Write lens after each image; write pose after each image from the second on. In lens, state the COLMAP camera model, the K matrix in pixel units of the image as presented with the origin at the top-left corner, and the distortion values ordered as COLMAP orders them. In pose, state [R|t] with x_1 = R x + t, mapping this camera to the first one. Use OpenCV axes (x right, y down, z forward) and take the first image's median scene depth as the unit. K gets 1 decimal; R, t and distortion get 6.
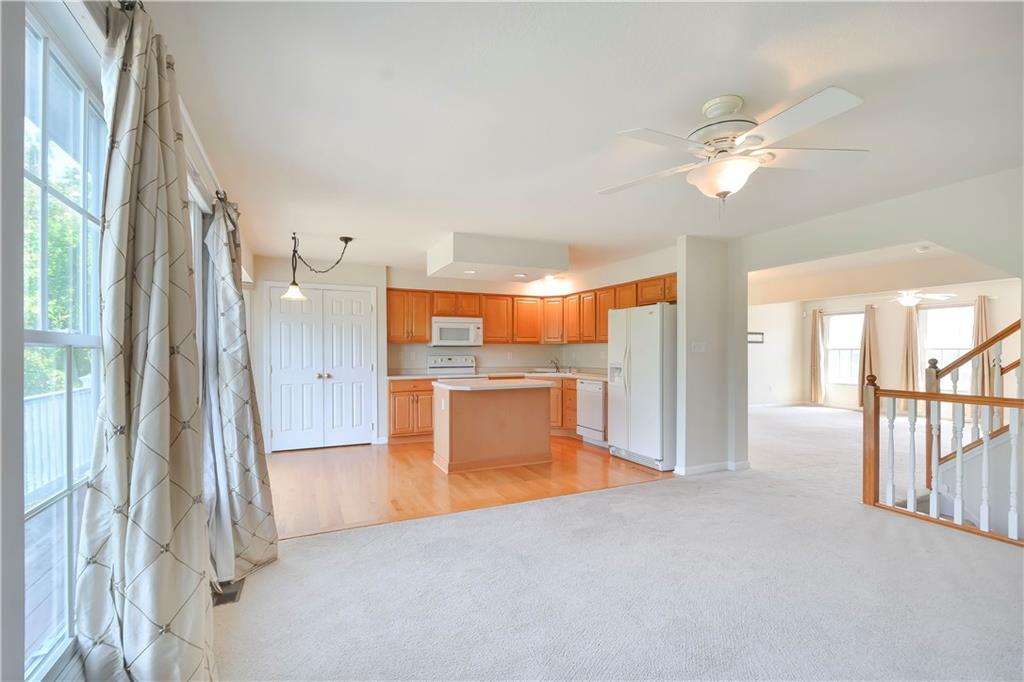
lens RADIAL K [[445.1, 0, 510.5], [0, 445.1, 351.3], [0, 0, 1]] dist [-0.000253, -0.000041]
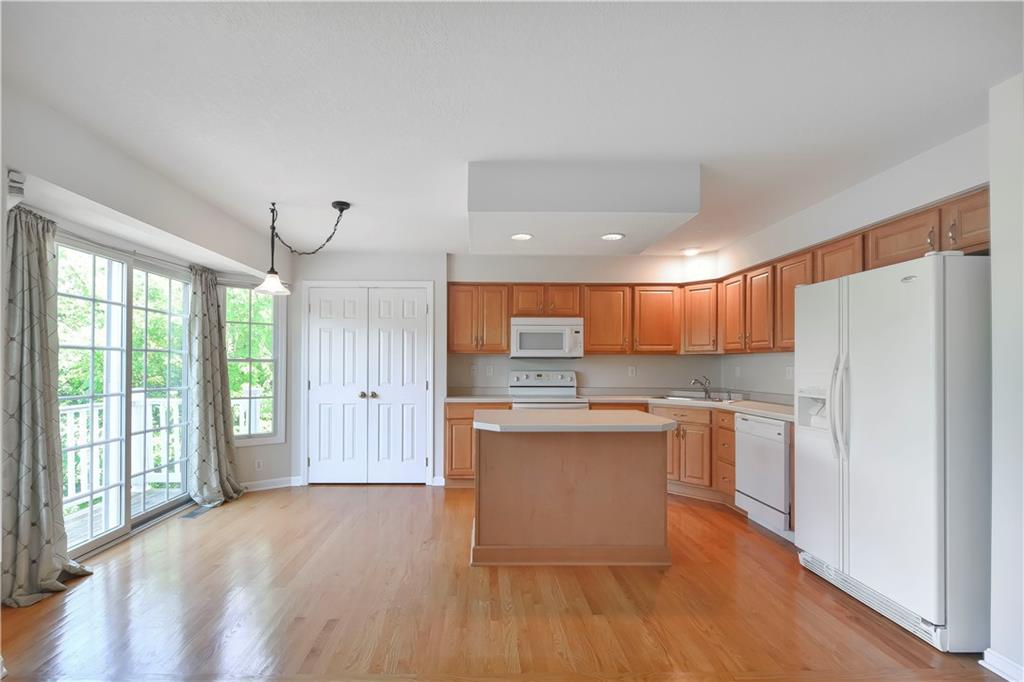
lens RADIAL K [[454.4, 0, 466.7], [0, 454.4, 360.1], [0, 0, 1]] dist [-0.000965, -0.000423]
pose [[0.905351, 0.000376, -0.424663, 0.082106], [-0.005121, 0.999937, -0.010032, 0.000174], [0.424632, 0.011257, 0.905296, 0.298654]]
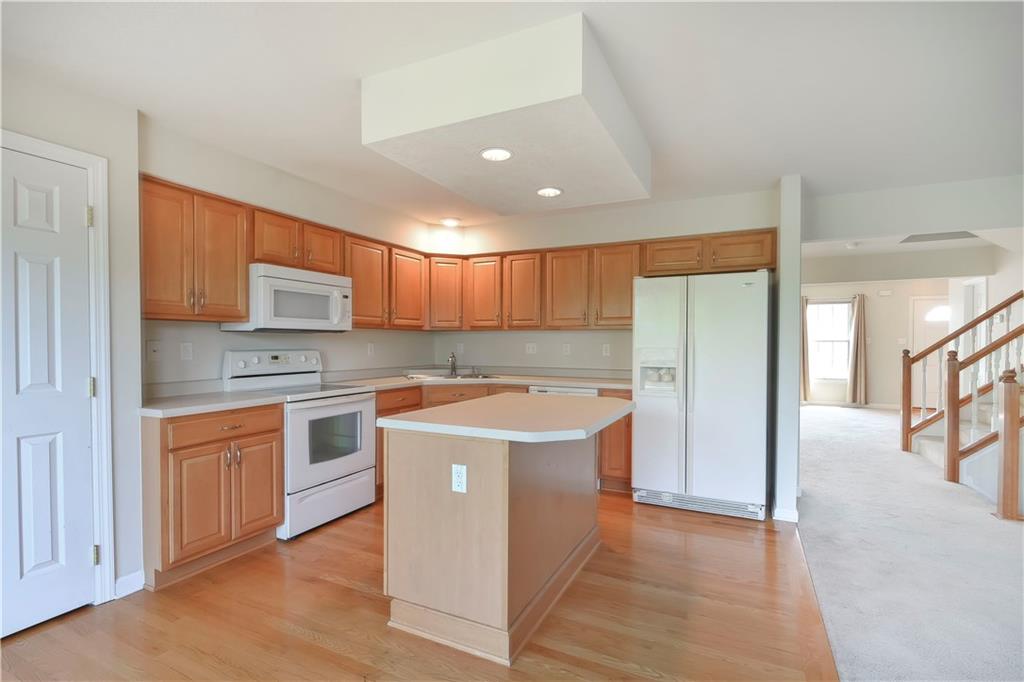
lens RADIAL K [[471.4, 0, 549.7], [0, 471.4, 346.8], [0, 0, 1]] dist [-0.000705, -0.000322]
pose [[0.774230, -0.002826, 0.632899, -0.254387], [-0.002570, 0.999968, 0.007609, 0.001330], [-0.632900, -0.007518, 0.774197, 0.463338]]
